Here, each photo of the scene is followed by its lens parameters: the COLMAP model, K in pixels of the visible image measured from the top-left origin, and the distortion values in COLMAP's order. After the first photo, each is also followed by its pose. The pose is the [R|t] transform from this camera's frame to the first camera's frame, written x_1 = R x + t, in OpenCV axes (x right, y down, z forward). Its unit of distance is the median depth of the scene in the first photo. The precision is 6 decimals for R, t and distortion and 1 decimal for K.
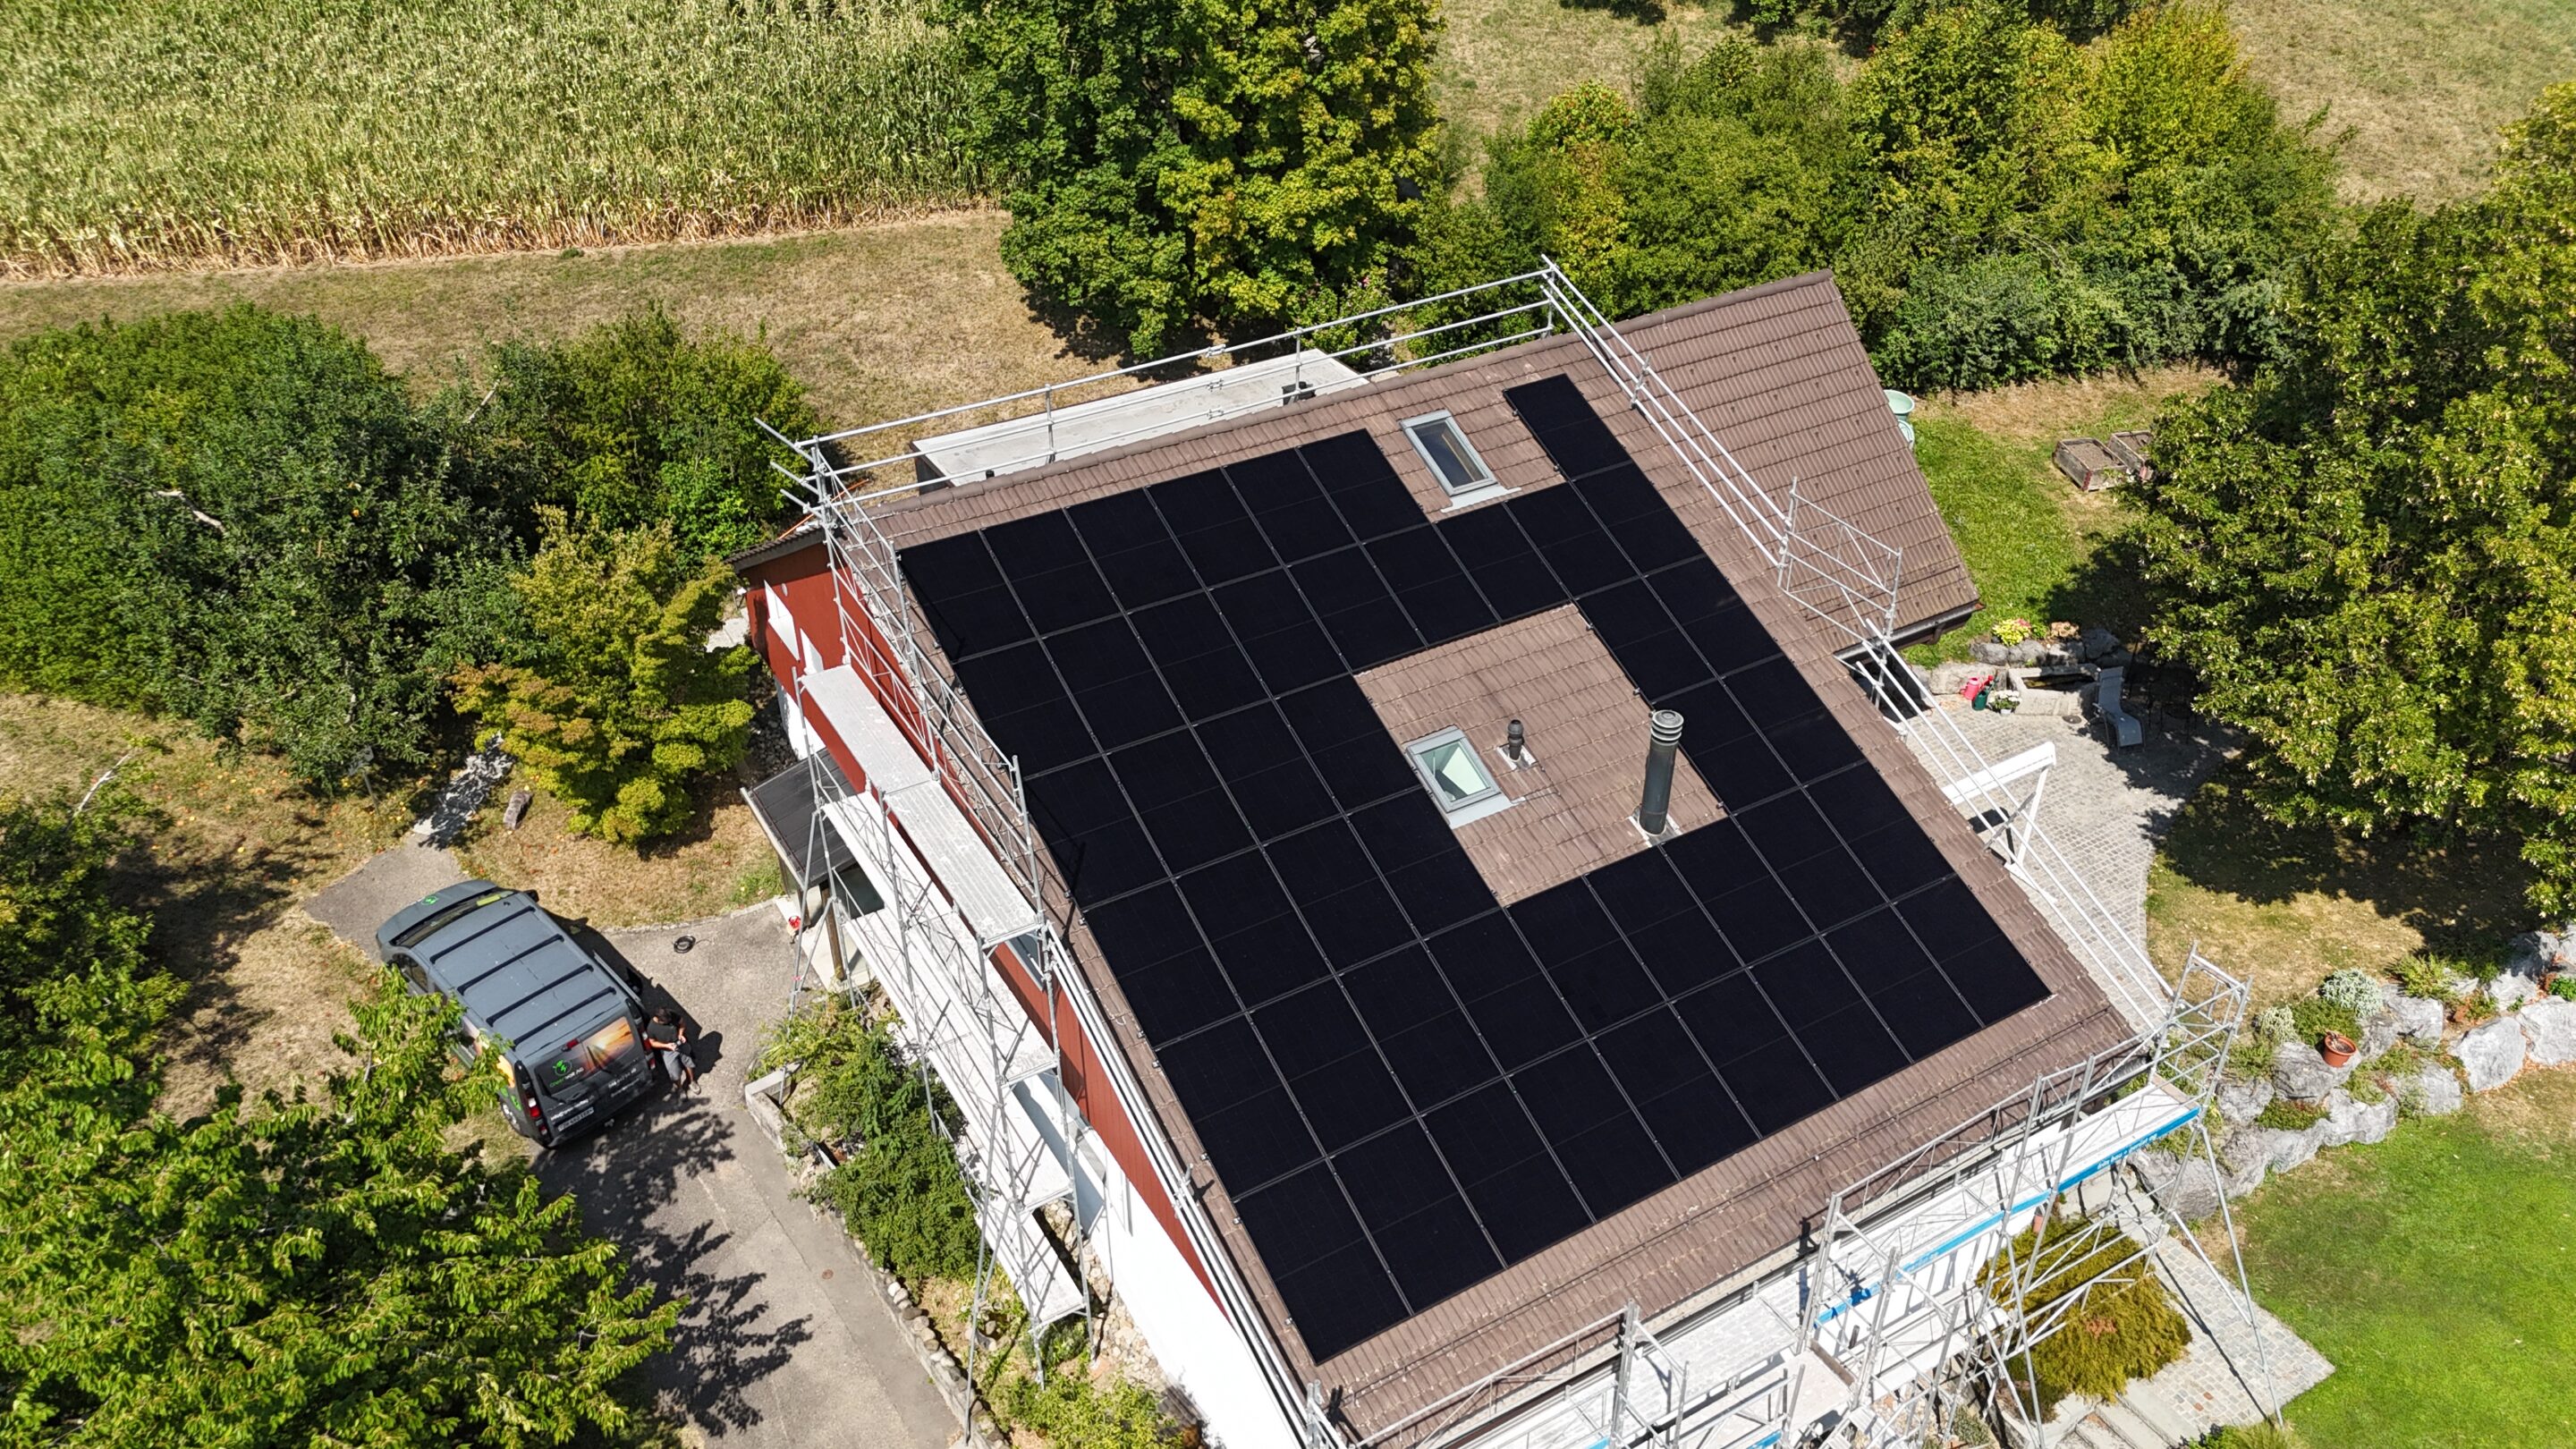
lens RADIAL K [[1879.4, 0, 1288.0], [0, 1879.4, 724.5], [0, 0, 1]] dist [0.022512, 0.000640]
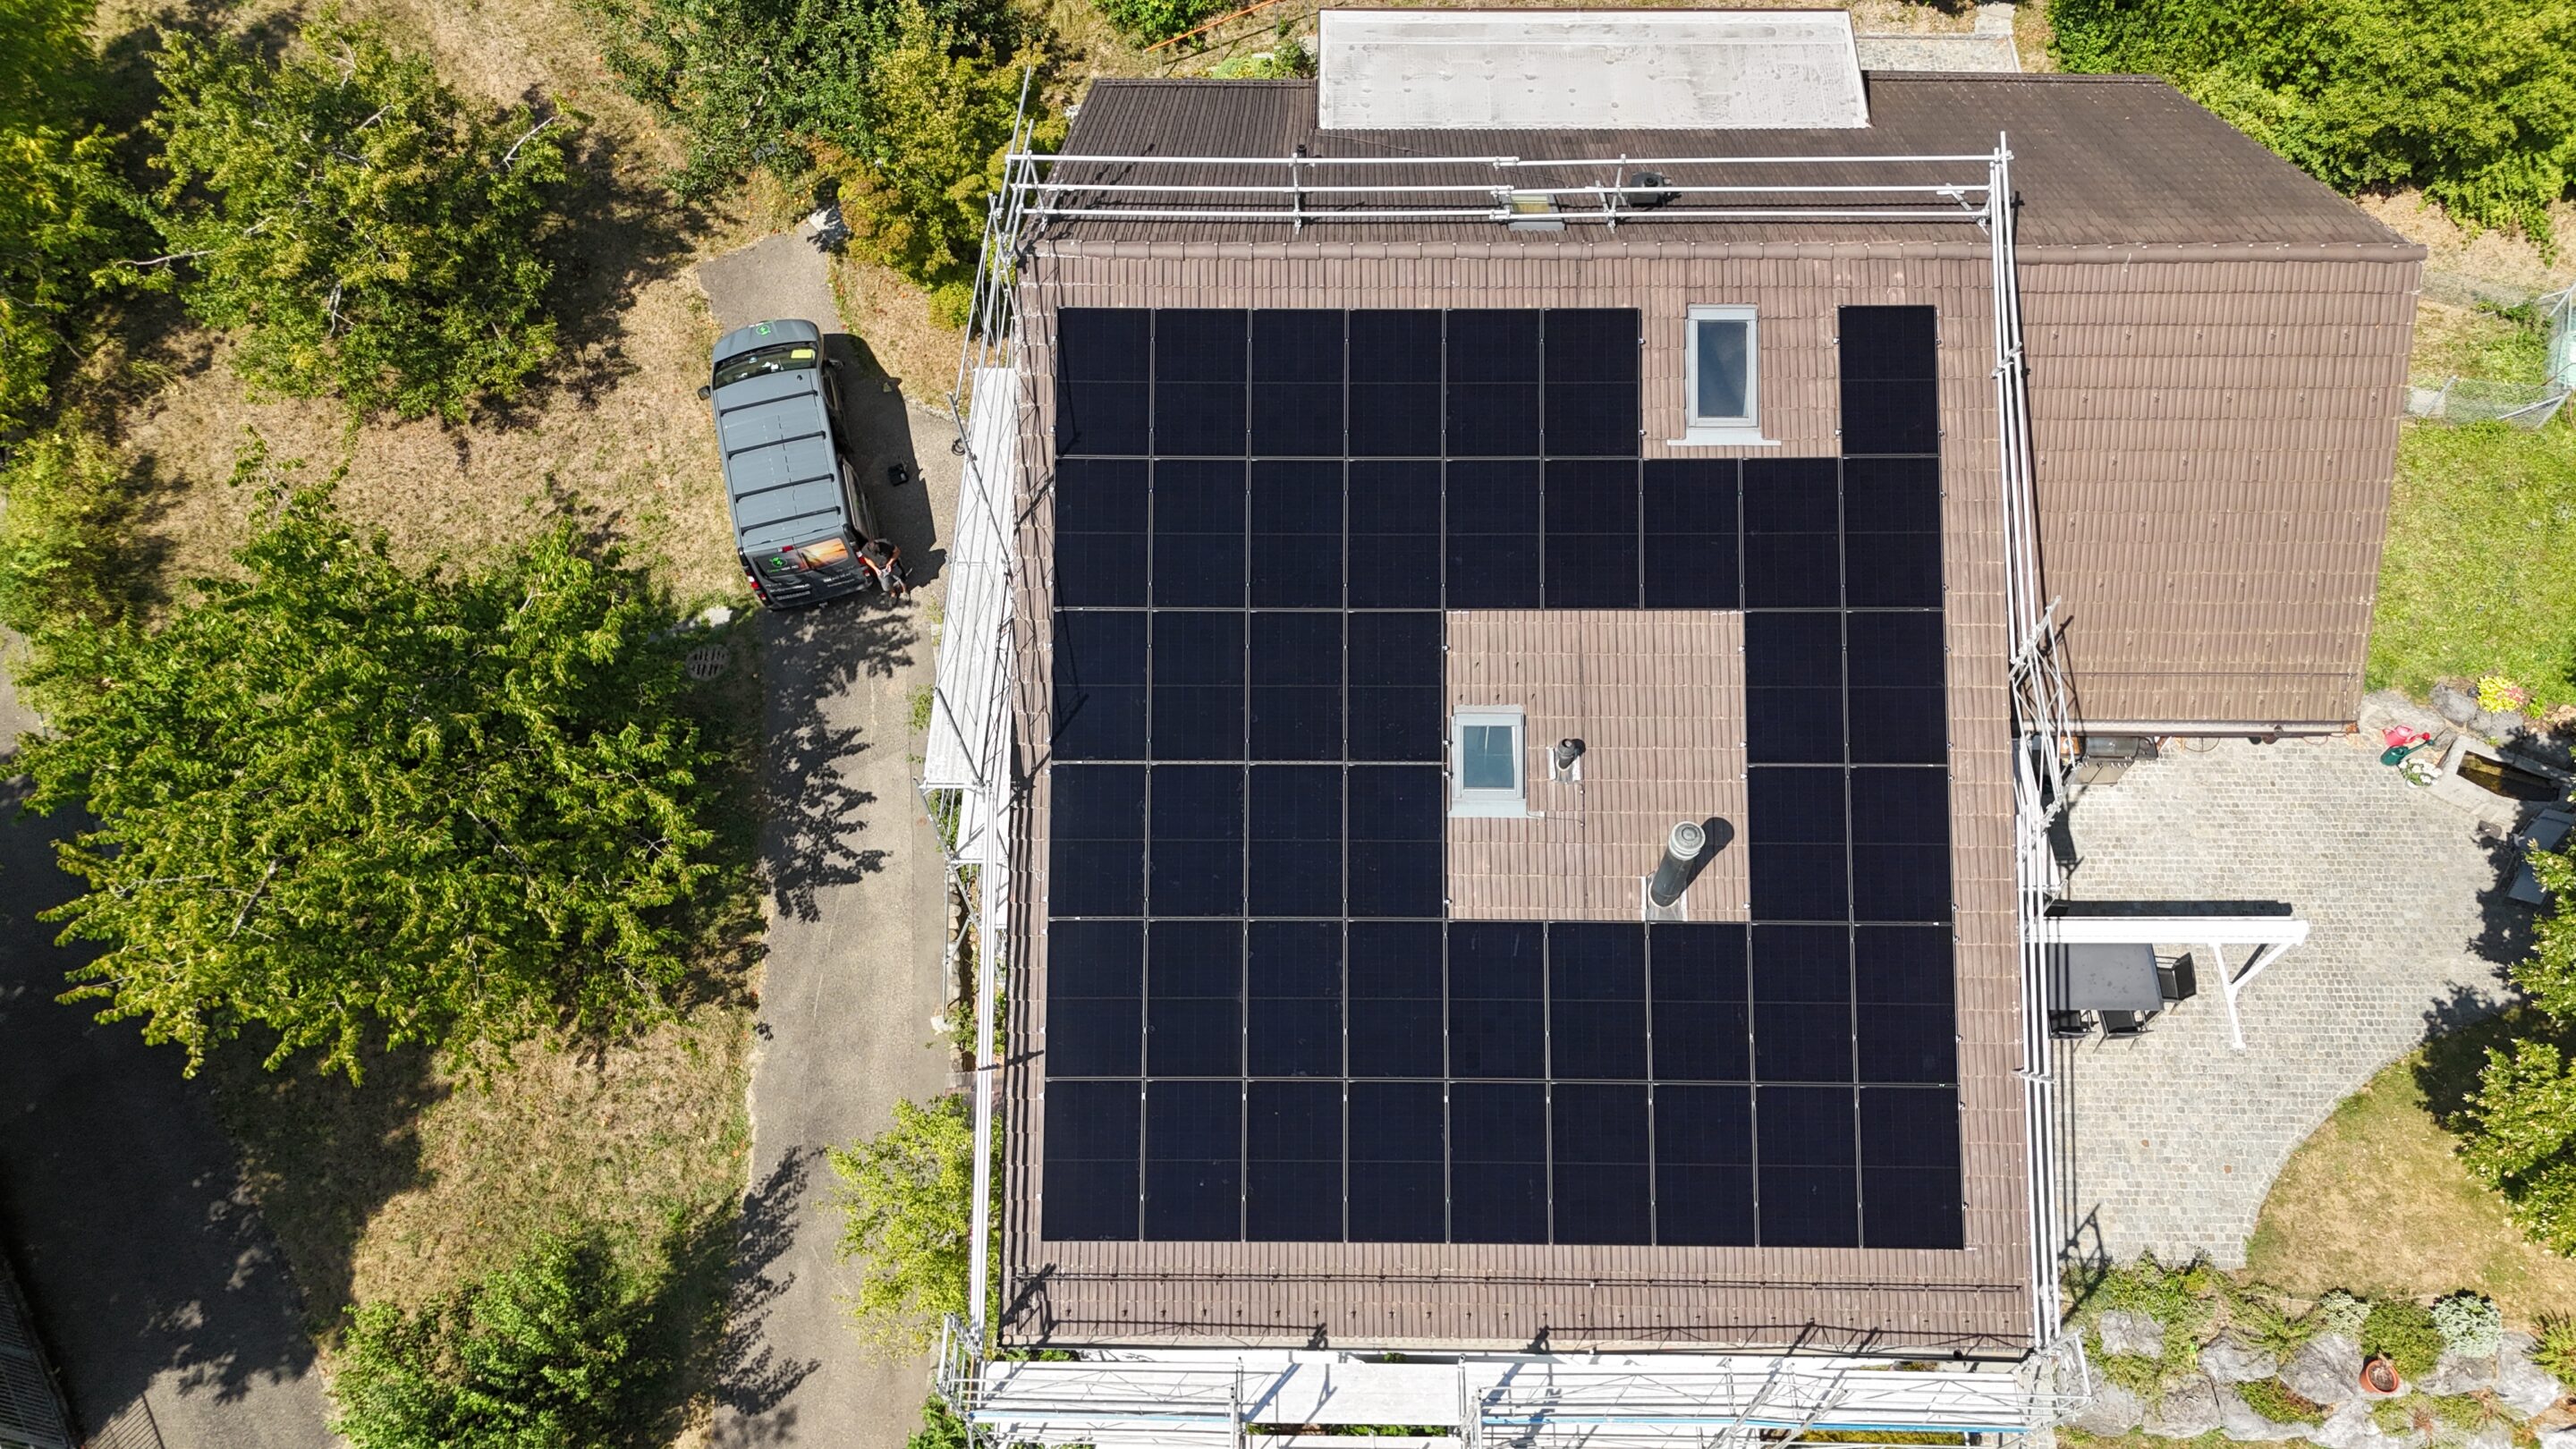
lens RADIAL K [[1897.6, 0, 1288.0], [0, 1897.6, 724.5], [0, 0, 1]] dist [-0.003161, -0.003420]
pose [[0.853371, 0.453329, -0.257392, 0.225888], [-0.286910, 0.820667, 0.494155, -0.406589], [0.435247, -0.347849, 0.830398, 0.154357]]
